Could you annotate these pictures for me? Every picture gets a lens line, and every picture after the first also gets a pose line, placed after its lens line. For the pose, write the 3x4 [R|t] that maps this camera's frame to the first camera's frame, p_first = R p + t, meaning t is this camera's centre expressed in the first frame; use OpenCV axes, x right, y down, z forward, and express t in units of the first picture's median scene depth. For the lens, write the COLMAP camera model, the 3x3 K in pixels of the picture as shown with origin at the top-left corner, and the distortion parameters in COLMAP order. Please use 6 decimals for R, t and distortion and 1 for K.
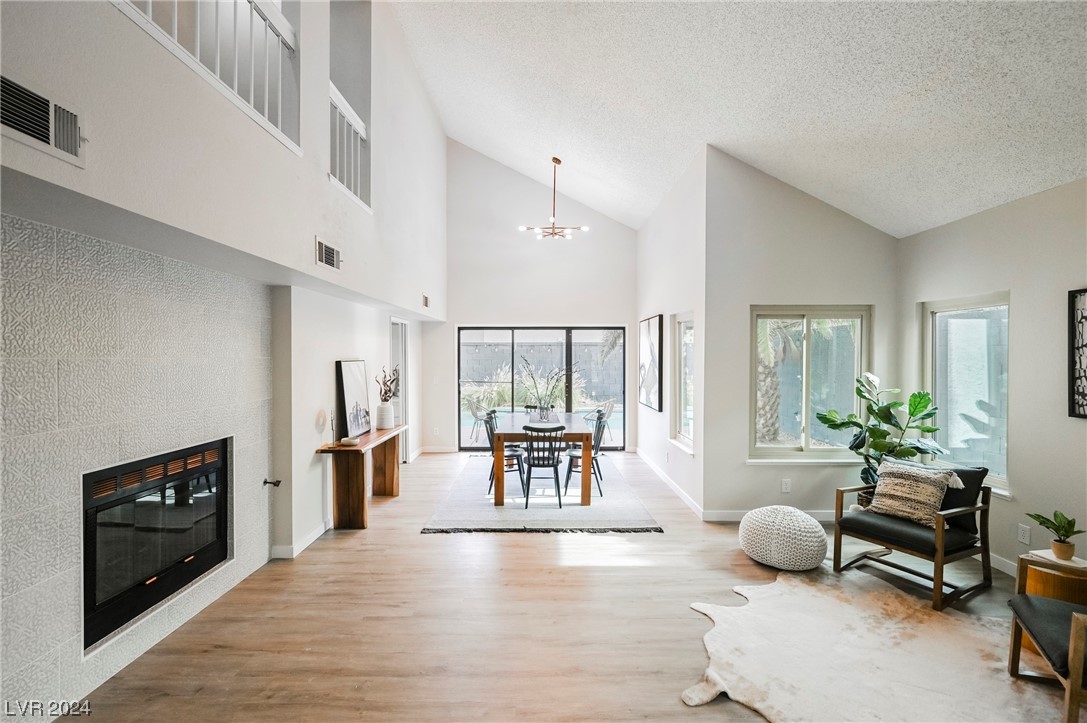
lens RADIAL K [[486.3, 0, 544.5], [0, 486.3, 358.7], [0, 0, 1]] dist [0.000770, -0.000328]
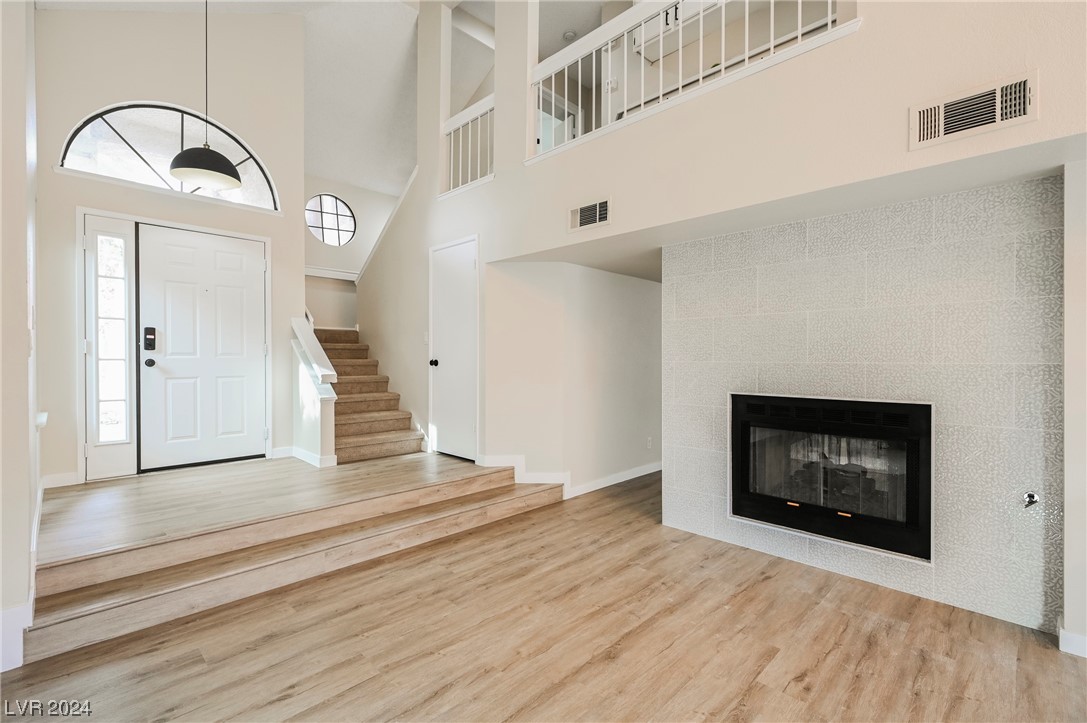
lens RADIAL K [[486.3, 0, 545.2], [0, 486.3, 363.1], [0, 0, 1]] dist [0.000770, -0.000328]
pose [[-0.710930, -0.003074, -0.703256, 0.361854], [-0.008054, 0.999960, 0.003771, 0.100439], [0.703217, 0.008345, -0.710927, 1.185608]]
